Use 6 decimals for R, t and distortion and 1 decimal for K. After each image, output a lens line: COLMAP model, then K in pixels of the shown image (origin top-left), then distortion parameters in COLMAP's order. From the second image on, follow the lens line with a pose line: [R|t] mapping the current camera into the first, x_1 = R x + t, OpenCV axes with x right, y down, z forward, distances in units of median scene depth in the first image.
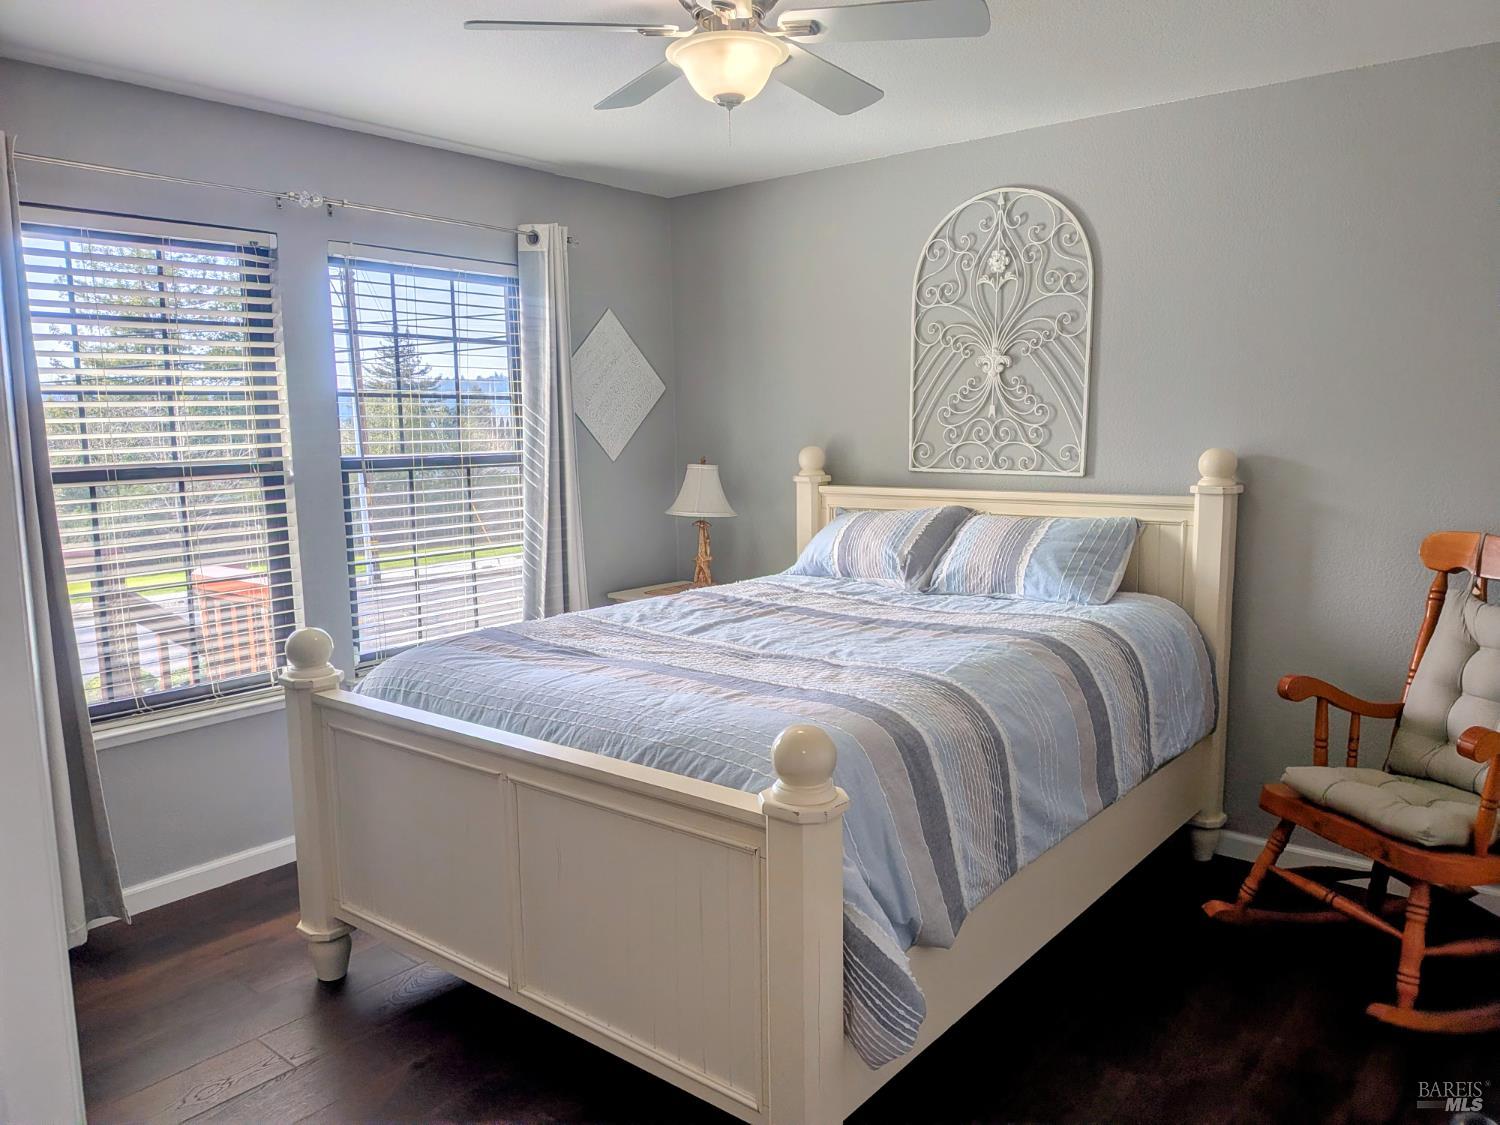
lens RADIAL K [[1073.7, 0, 753.0], [0, 1073.7, 568.2], [0, 0, 1]] dist [0.100040, -0.154275]
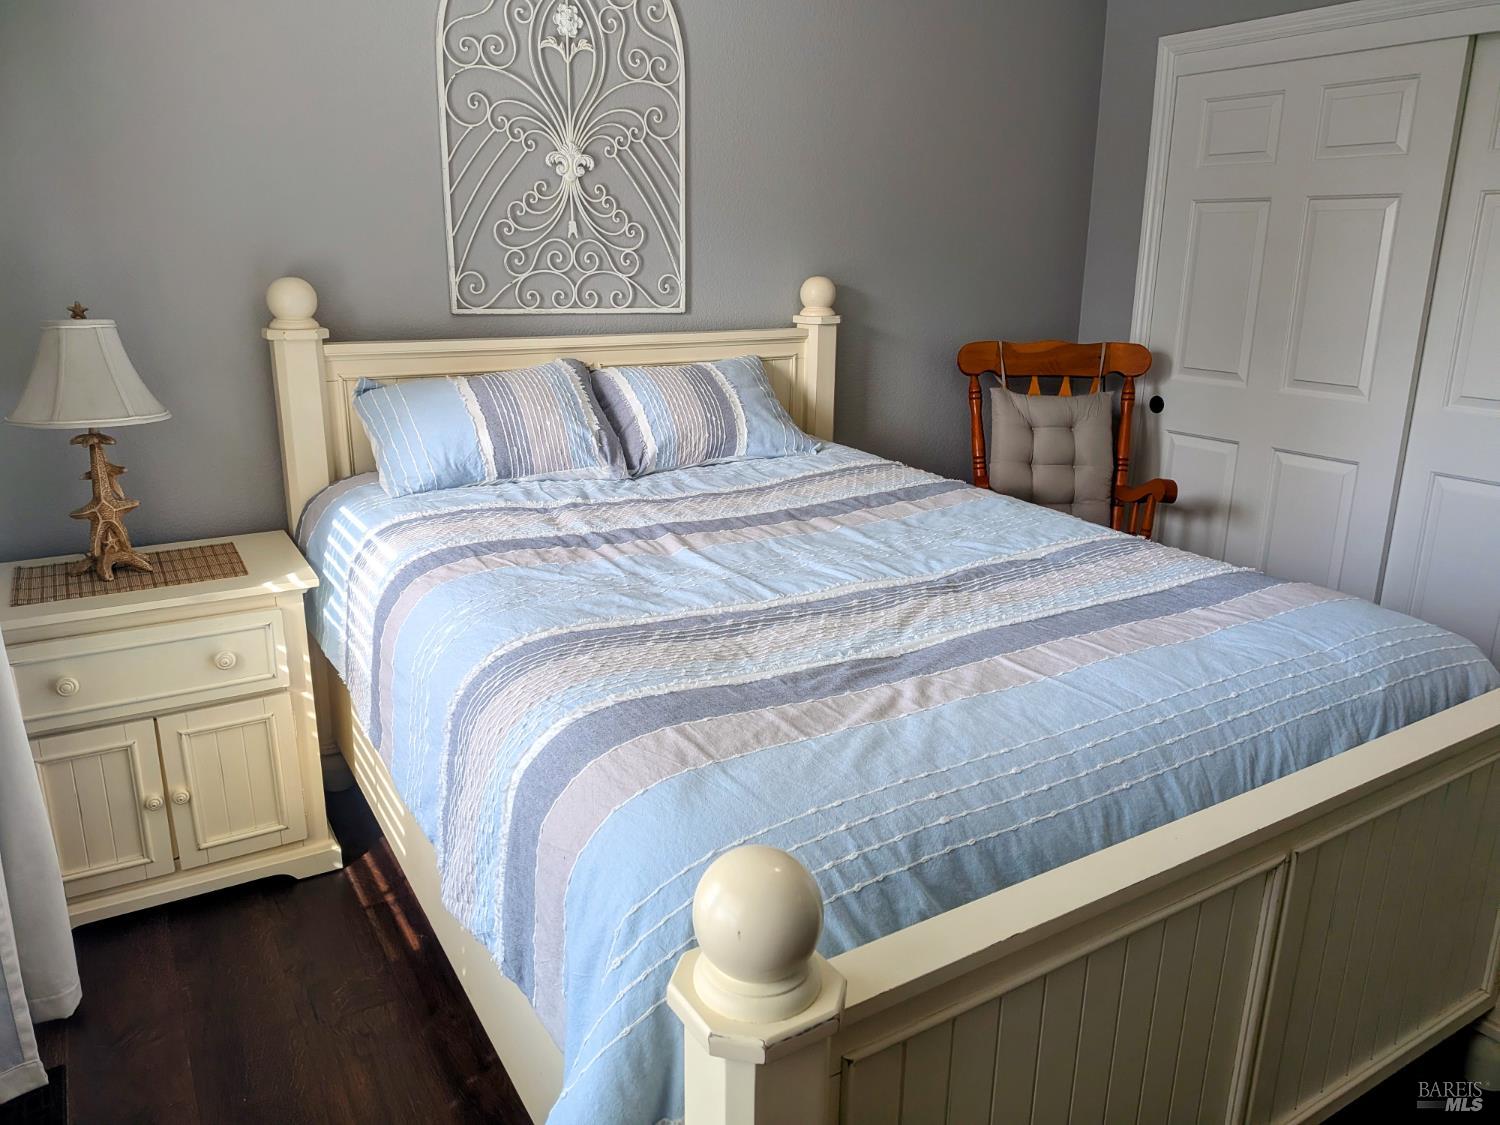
lens RADIAL K [[1047.8, 0, 745.4], [0, 1047.8, 546.3], [0, 0, 1]] dist [0.065354, -0.138952]
pose [[0.343813, -0.236616, 0.908738, -0.468702], [0.113917, 0.971096, 0.209753, -0.071316], [-0.932103, 0.031405, 0.360830, 0.634069]]
